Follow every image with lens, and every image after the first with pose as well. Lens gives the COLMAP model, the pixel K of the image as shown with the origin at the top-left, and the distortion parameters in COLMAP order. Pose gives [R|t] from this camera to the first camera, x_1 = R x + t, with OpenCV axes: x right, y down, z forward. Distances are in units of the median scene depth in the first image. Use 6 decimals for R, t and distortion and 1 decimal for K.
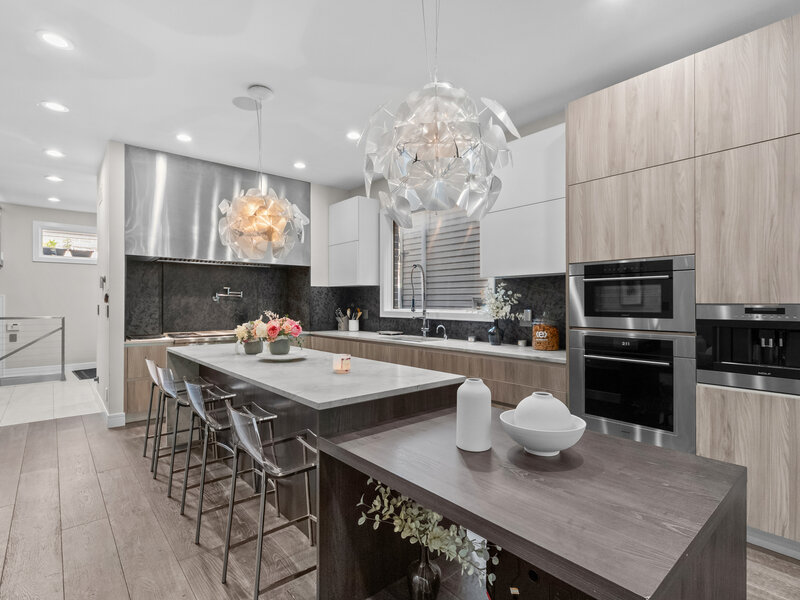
lens RADIAL K [[409.9, 0, 399.5], [0, 409.9, 299.1], [0, 0, 1]] dist [0.023625, -0.000553]
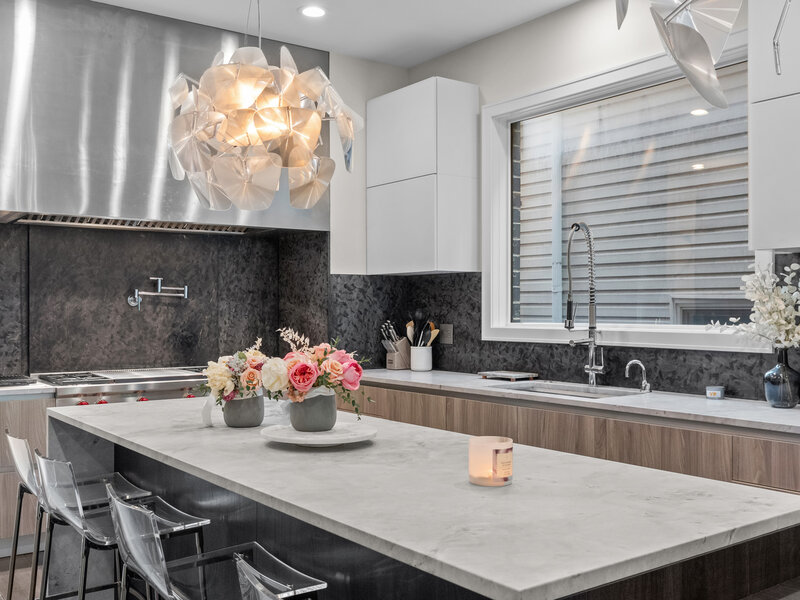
lens RADIAL K [[814.3, 0, 400.1], [0, 814.3, 301.9], [0, 0, 1]] dist [0.023061, 0.000000]
pose [[0.997670, -0.001540, -0.068210, -0.089535], [0.001588, 0.999999, 0.000654, 0.000010], [0.068209, -0.000761, 0.997671, 0.099328]]
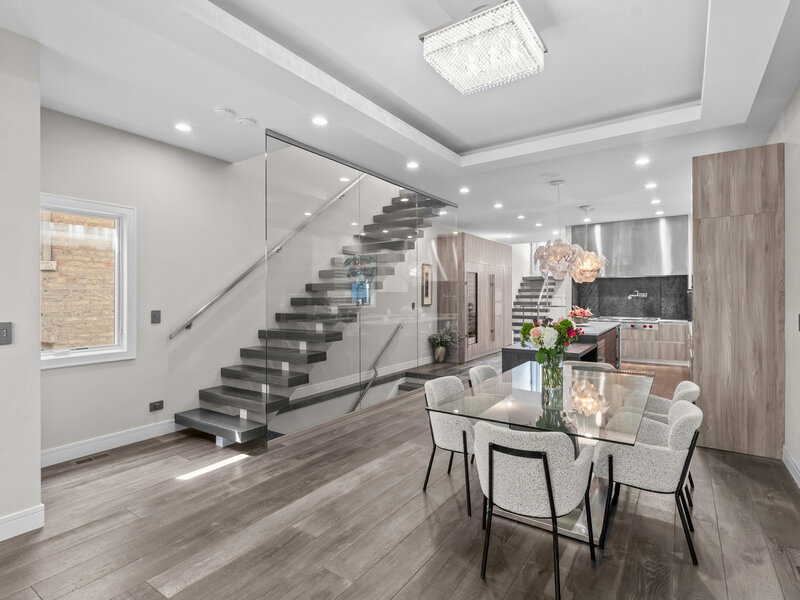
lens RADIAL K [[409.9, 0, 400.1], [0, 409.9, 295.7], [0, 0, 1]] dist [0.023625, -0.000553]
pose [[0.260287, 0.004121, -0.965522, 1.119812], [0.001236, 0.999989, 0.004601, -0.021876], [0.965530, -0.002391, 0.260279, -0.435463]]
